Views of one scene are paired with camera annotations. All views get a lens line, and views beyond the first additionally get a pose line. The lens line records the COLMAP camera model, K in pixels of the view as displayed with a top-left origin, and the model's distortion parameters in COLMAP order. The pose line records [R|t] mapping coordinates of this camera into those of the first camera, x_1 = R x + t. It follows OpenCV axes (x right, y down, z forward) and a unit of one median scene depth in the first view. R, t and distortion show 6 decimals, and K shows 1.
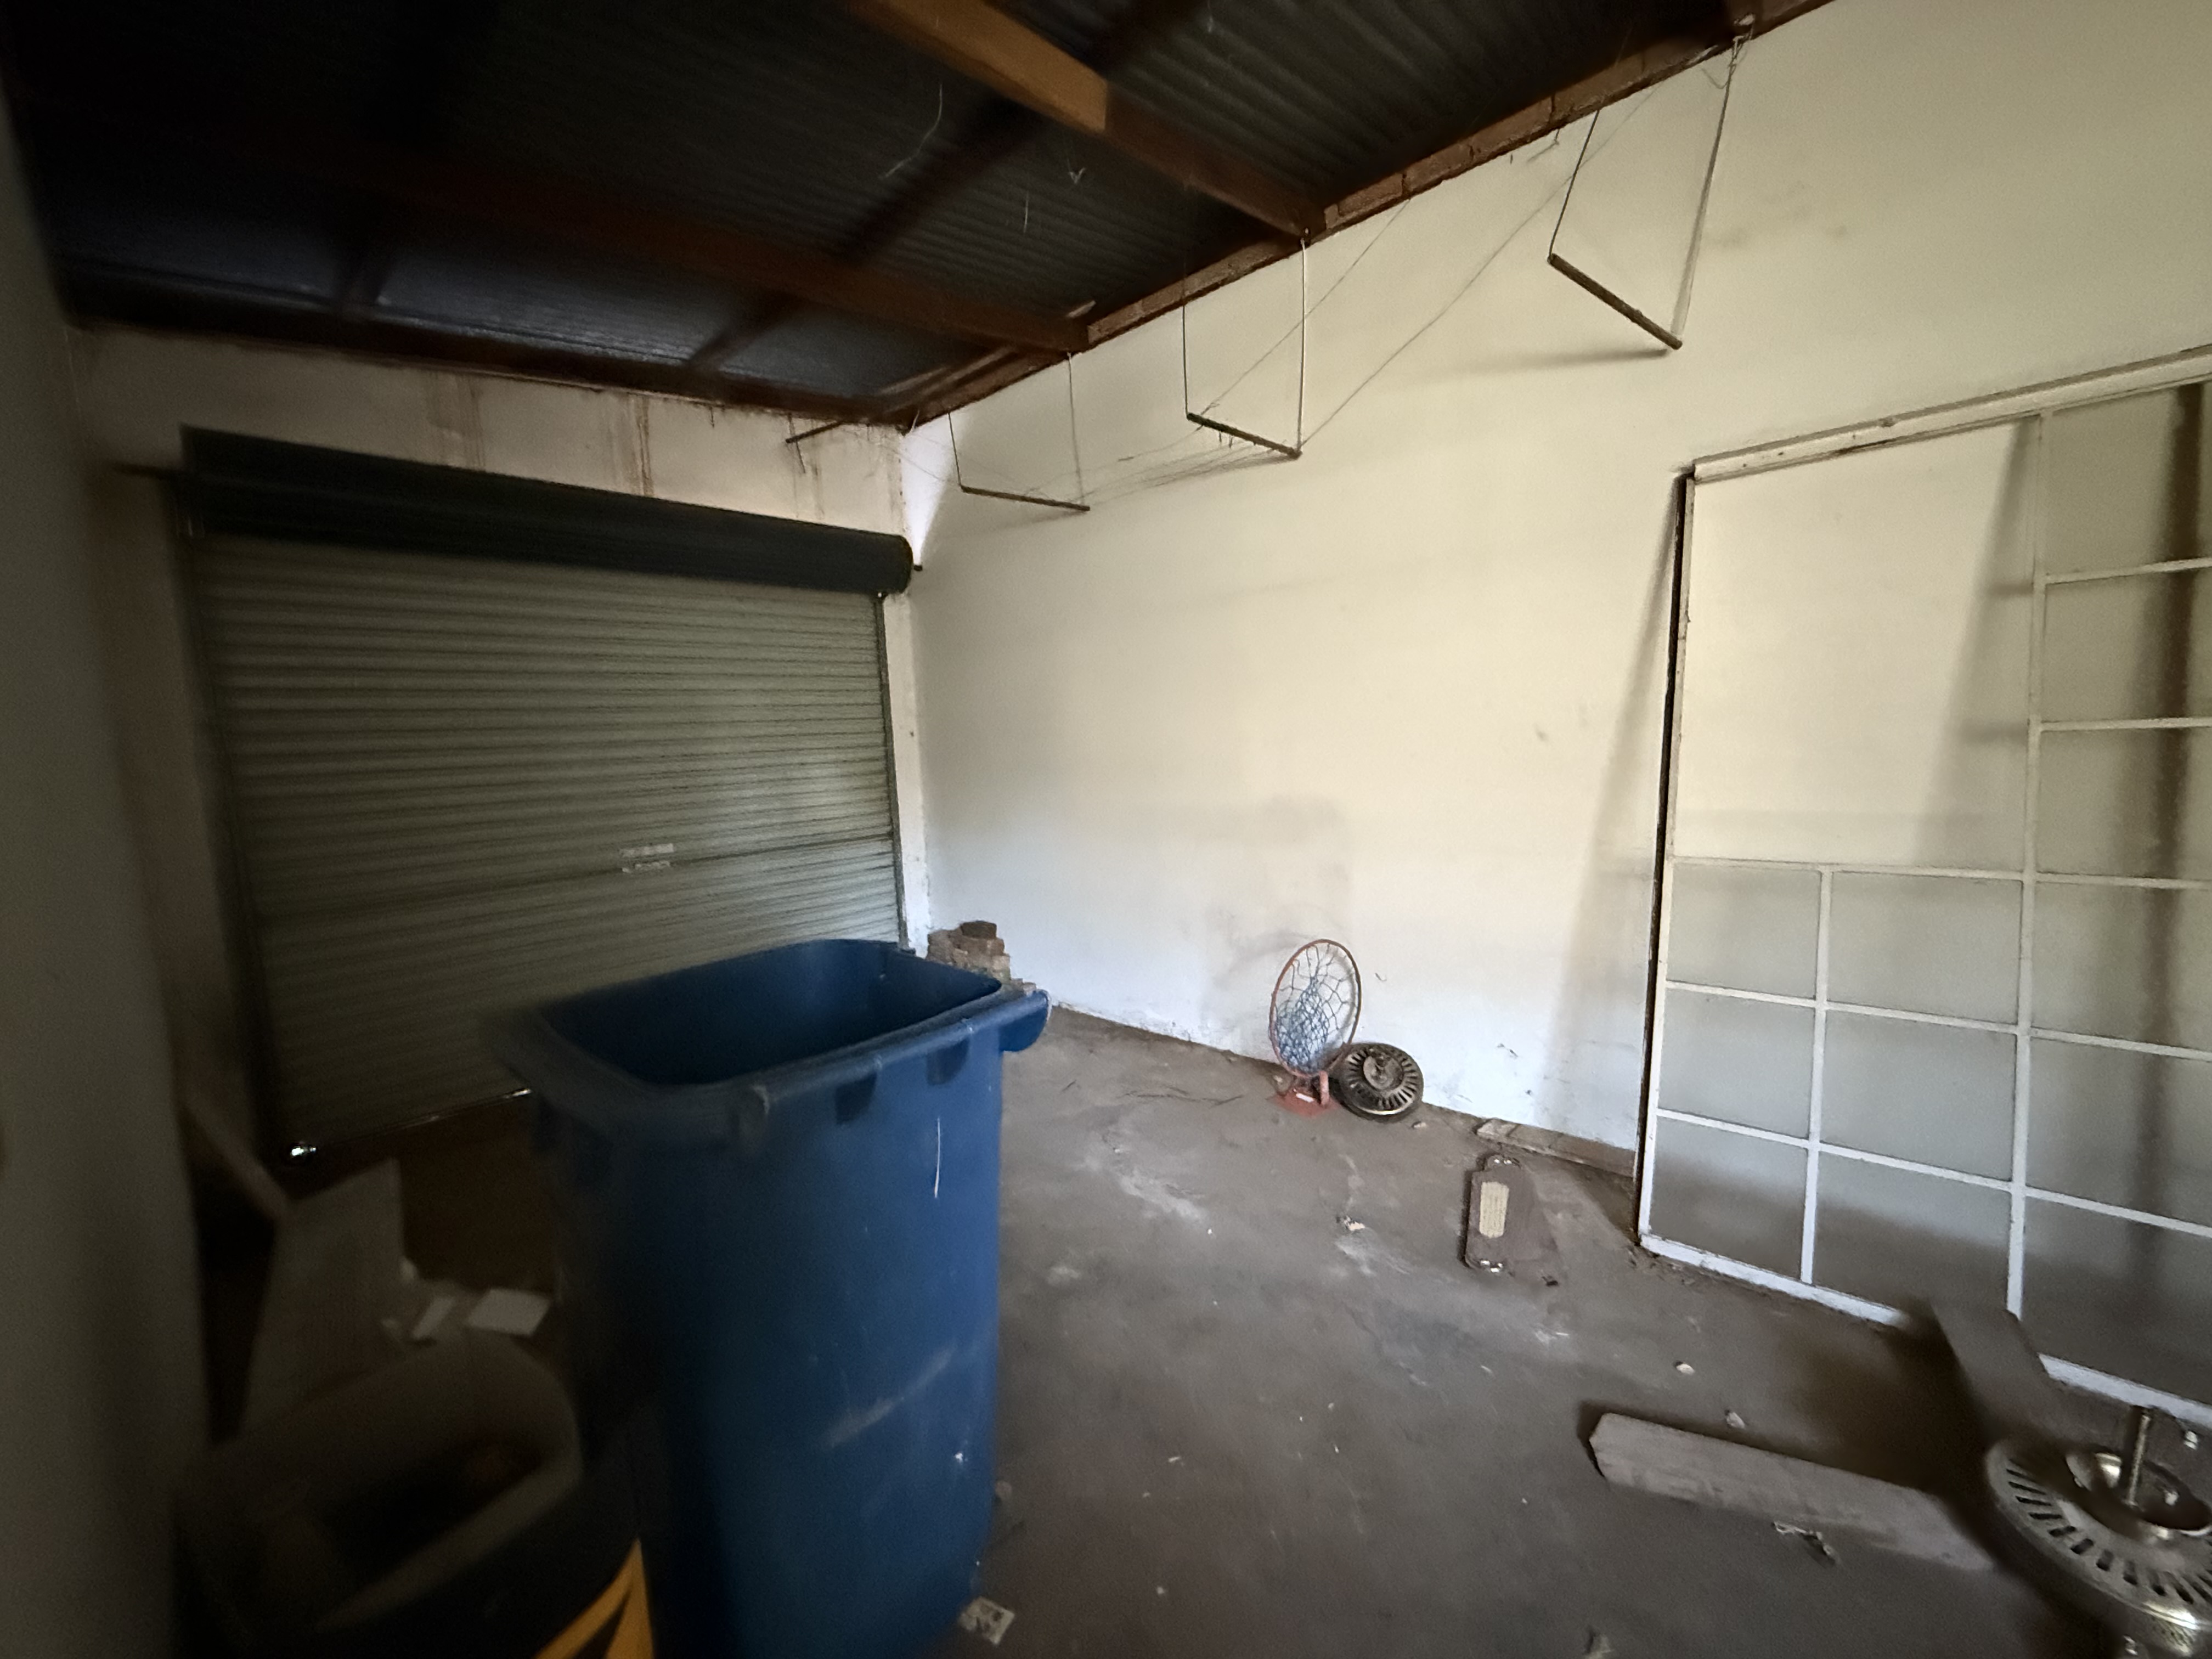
lens RADIAL K [[881.9, 0, 1100.2], [0, 881.9, 824.1], [0, 0, 1]] dist [-0.003586, 0.001200]
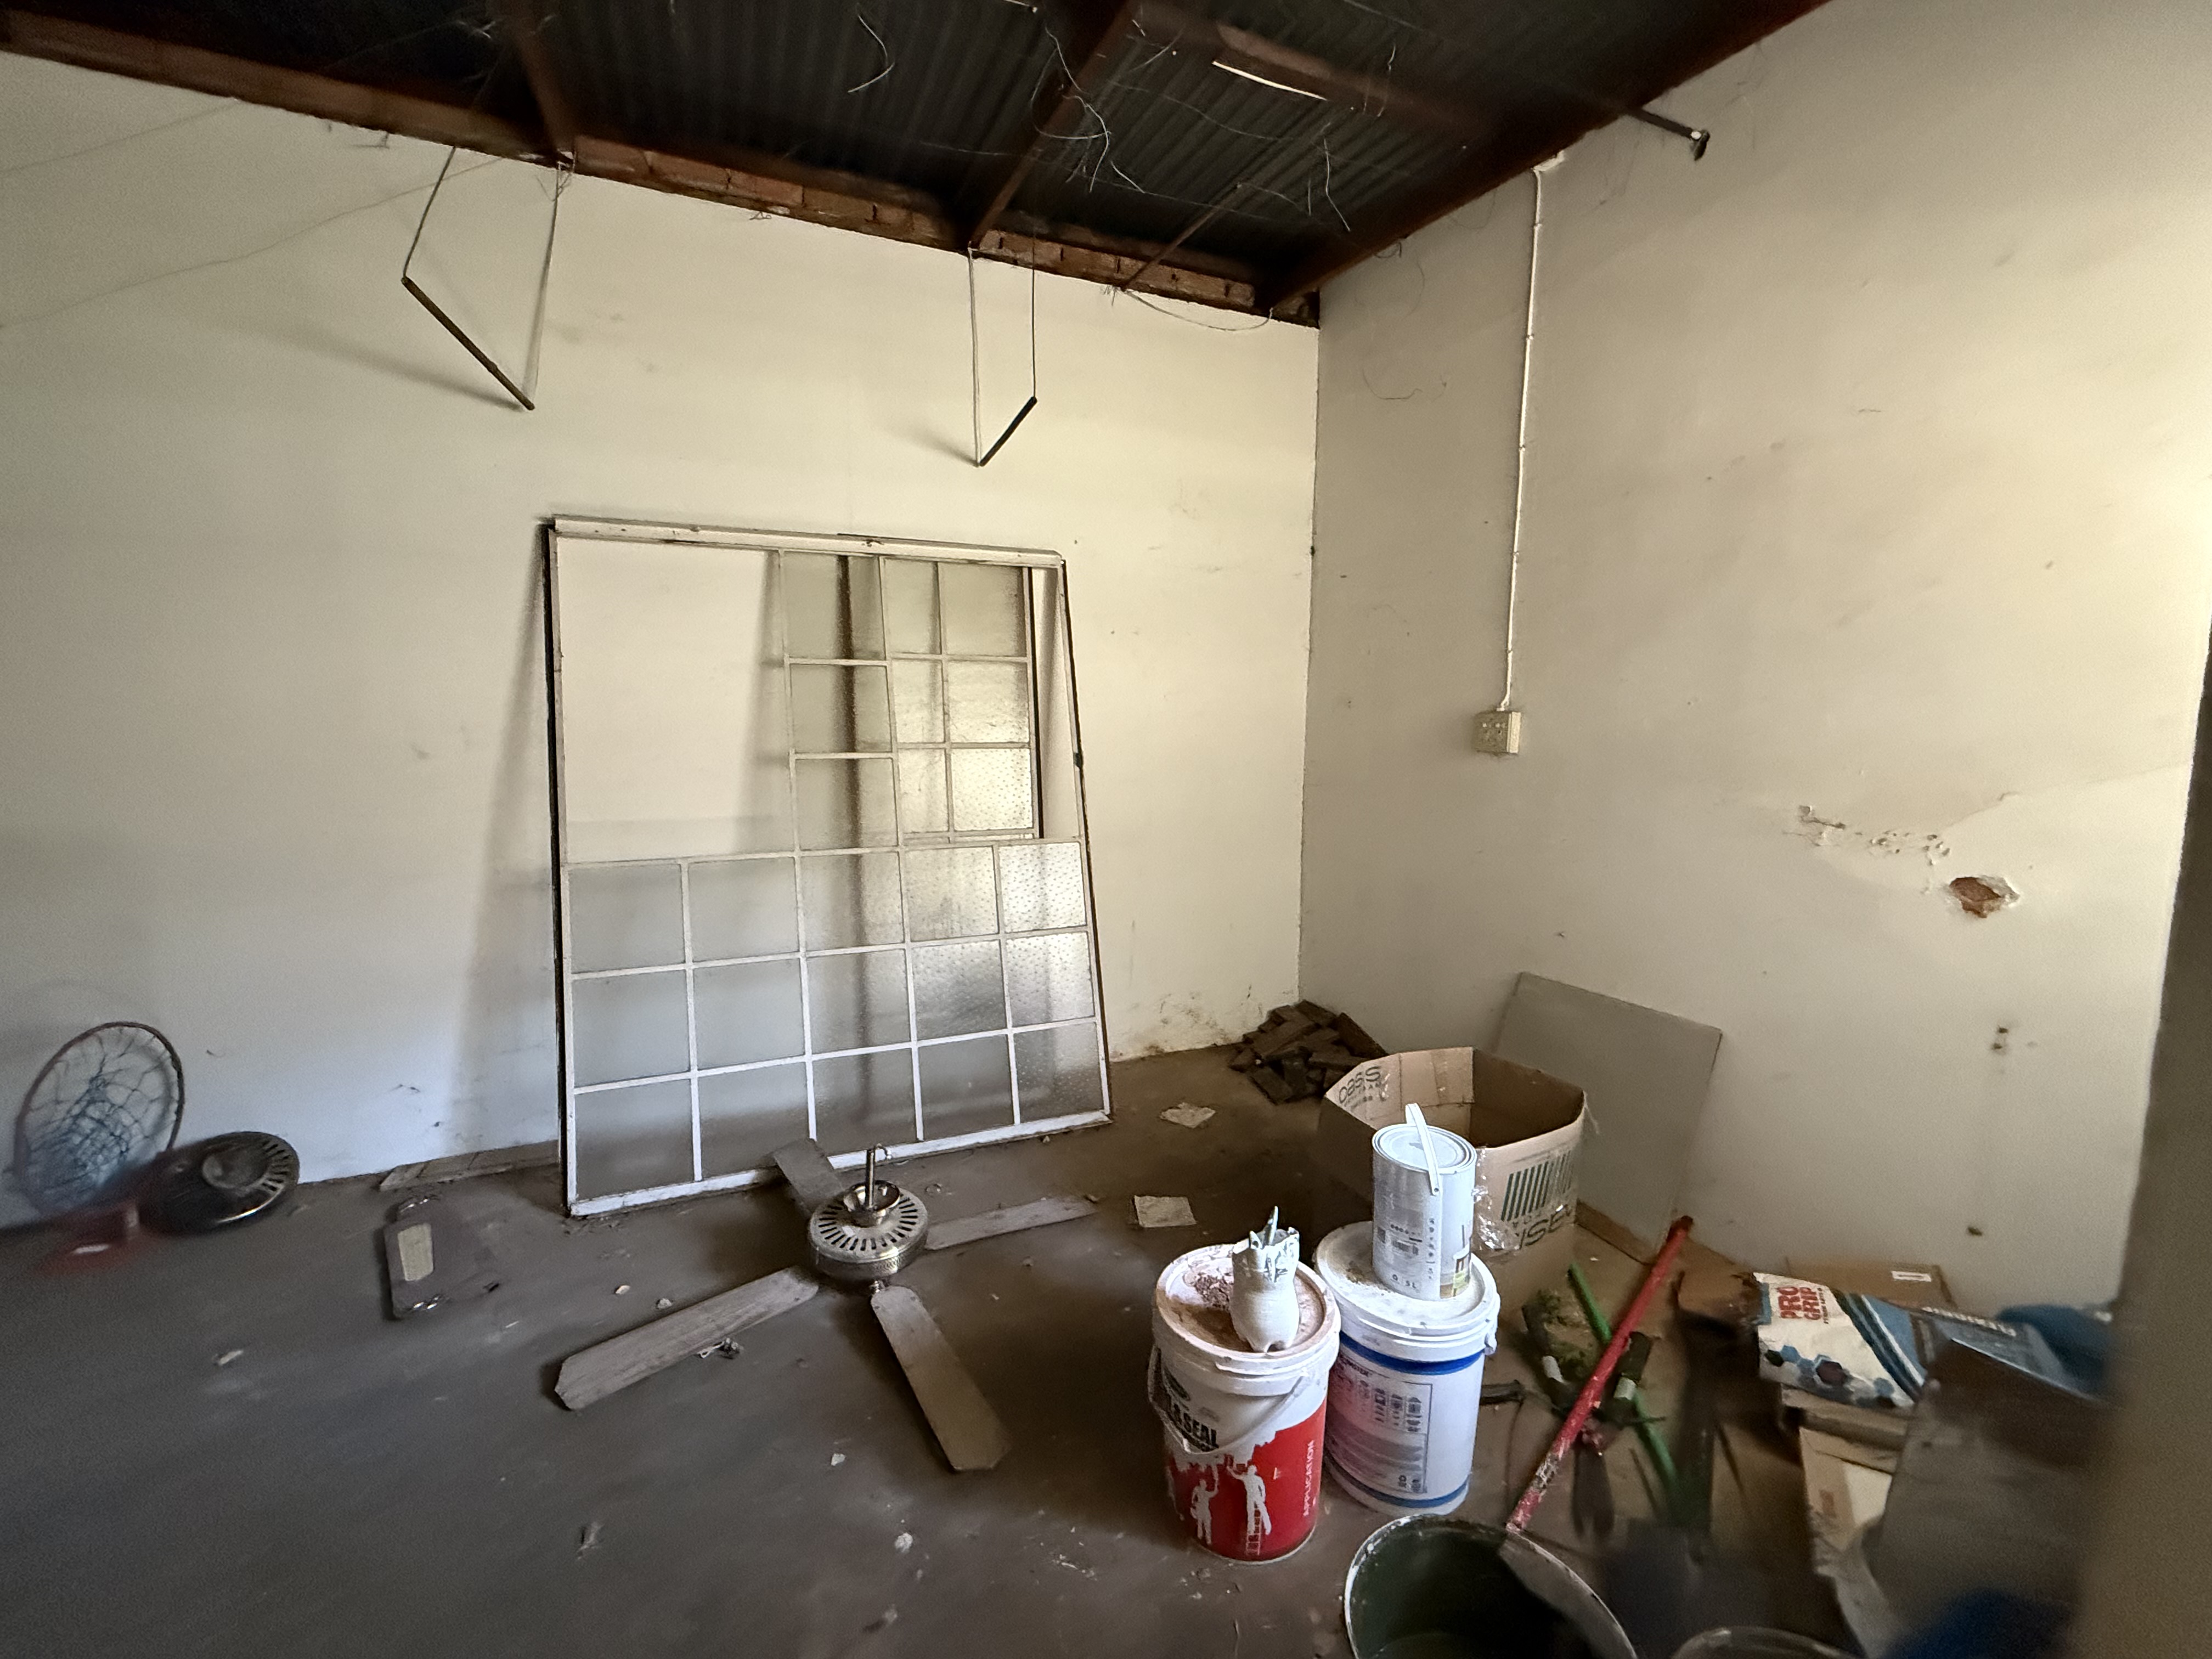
lens RADIAL K [[881.9, 0, 1102.9], [0, 881.9, 833.0], [0, 0, 1]] dist [-0.003586, 0.001200]
pose [[0.401567, -0.059634, 0.913886, -0.102222], [0.068339, 0.997047, 0.035032, 0.004543], [-0.913277, 0.048387, 0.404456, -0.084983]]
